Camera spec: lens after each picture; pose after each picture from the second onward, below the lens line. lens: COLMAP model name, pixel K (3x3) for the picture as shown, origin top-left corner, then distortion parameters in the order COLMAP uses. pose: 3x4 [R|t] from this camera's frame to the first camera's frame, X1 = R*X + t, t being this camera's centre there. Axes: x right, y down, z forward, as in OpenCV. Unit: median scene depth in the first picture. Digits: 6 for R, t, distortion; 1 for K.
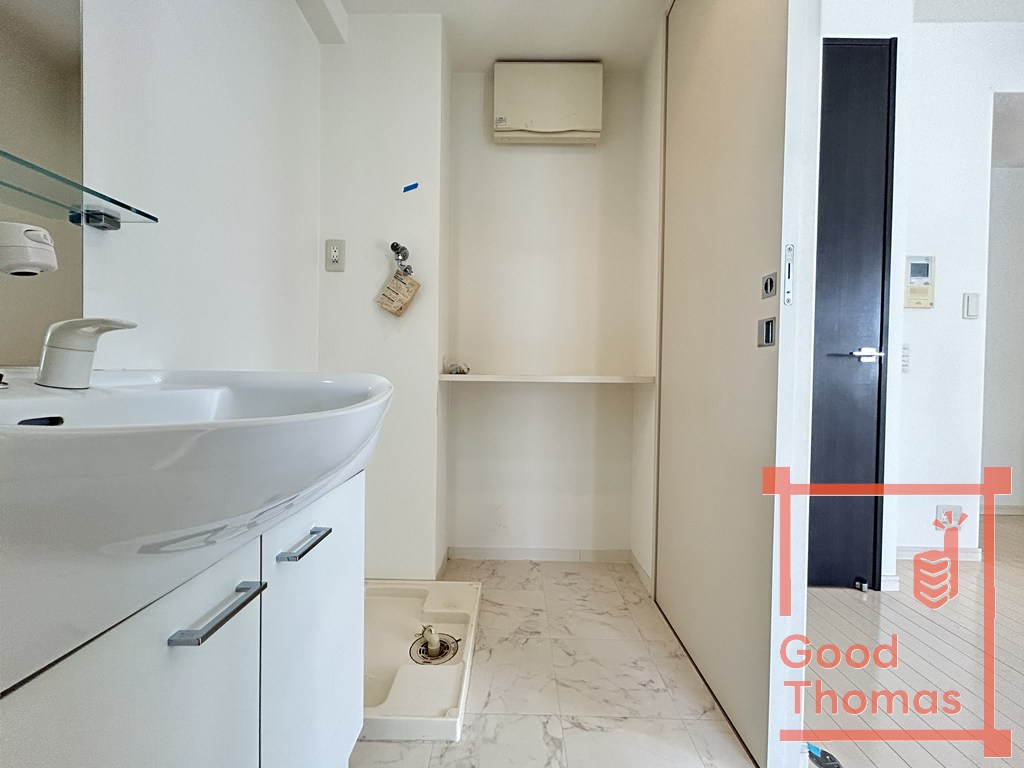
lens RADIAL K [[412.5, 0, 511.4], [0, 412.5, 383.9], [0, 0, 1]] dist [0.000700, 0.001807]
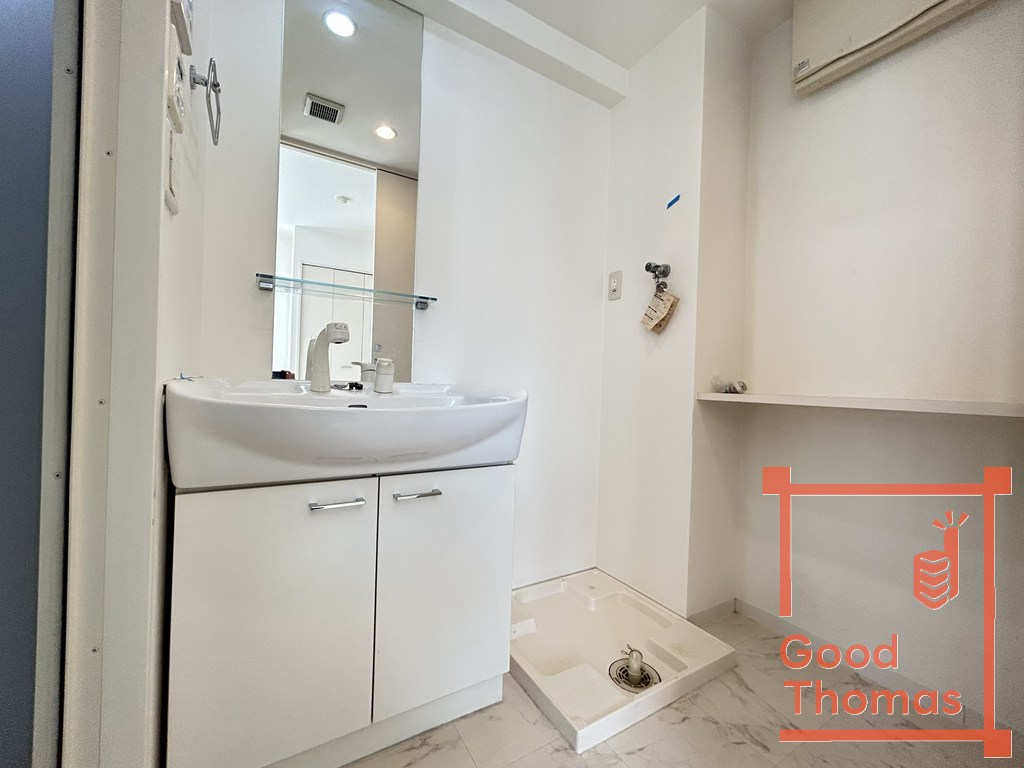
lens RADIAL K [[412.5, 0, 510.8], [0, 412.5, 383.8], [0, 0, 1]] dist [0.000700, 0.001807]
pose [[0.528421, 0.008531, -0.848939, 0.390196], [-0.043059, 0.998932, -0.016764, -0.010107], [0.847890, 0.045413, 0.528224, 0.174646]]
